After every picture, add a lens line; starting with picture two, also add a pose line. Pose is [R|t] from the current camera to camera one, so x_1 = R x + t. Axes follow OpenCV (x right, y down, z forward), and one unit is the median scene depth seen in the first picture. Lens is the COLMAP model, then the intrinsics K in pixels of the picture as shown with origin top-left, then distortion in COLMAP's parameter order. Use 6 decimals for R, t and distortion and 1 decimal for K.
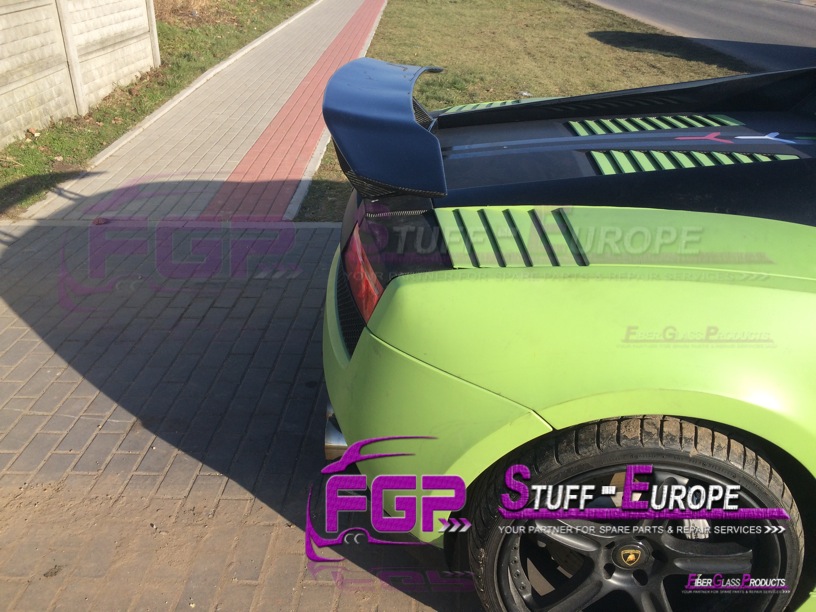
lens RADIAL K [[709.5, 0, 398.0], [0, 709.5, 304.6], [0, 0, 1]] dist [0.052568, -0.002759]
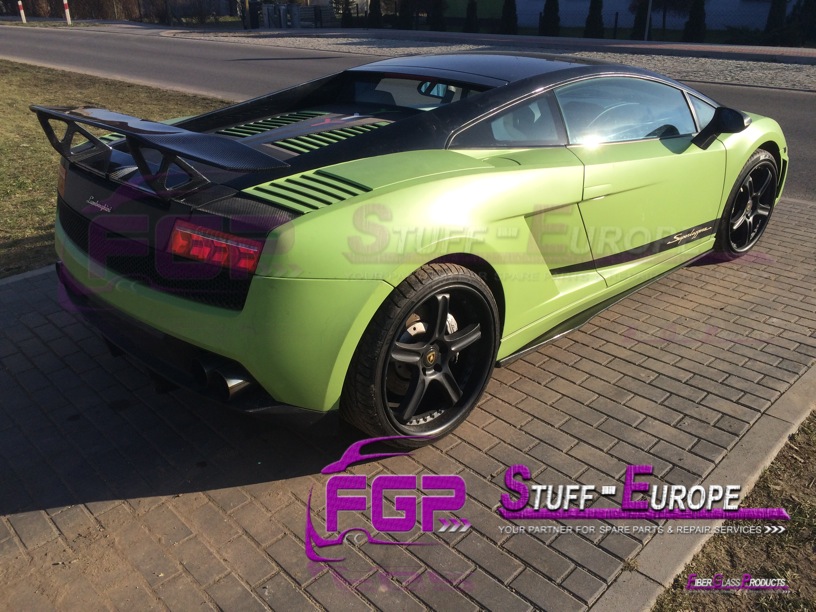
lens RADIAL K [[700.0, 0, 408.0], [0, 700.0, 306.0], [0, 0, 1]] dist [0.028980, -0.018590]
pose [[0.676688, -0.331326, 0.657508, -0.228365], [0.356812, 0.928725, 0.100775, 0.016783], [-0.644033, 0.166414, 0.746678, -0.062687]]
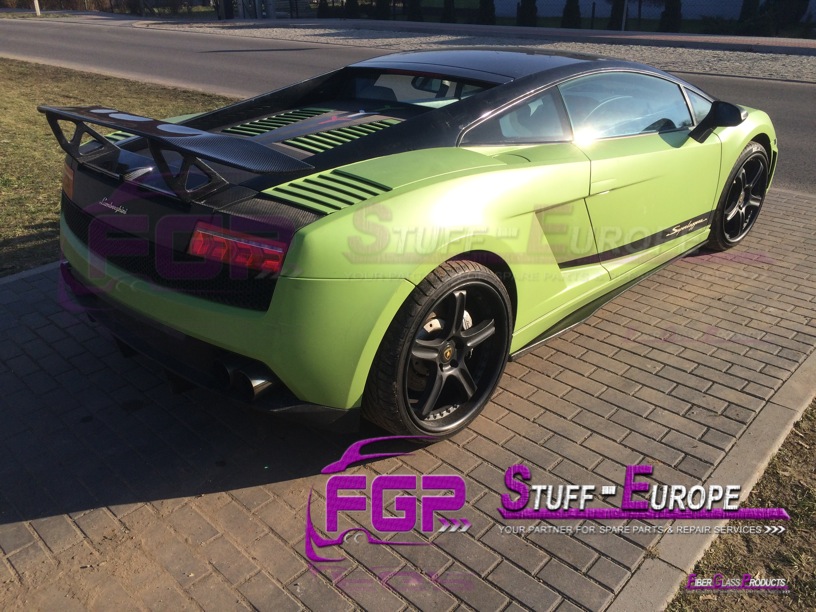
lens RADIAL K [[700.0, 0, 408.0], [0, 700.0, 306.0], [0, 0, 1]] dist [0.028980, -0.018590]
pose [[0.650172, -0.350545, 0.674089, -0.248565], [0.367815, 0.921533, 0.124457, 0.001957], [-0.664822, 0.167022, 0.728090, -0.049060]]
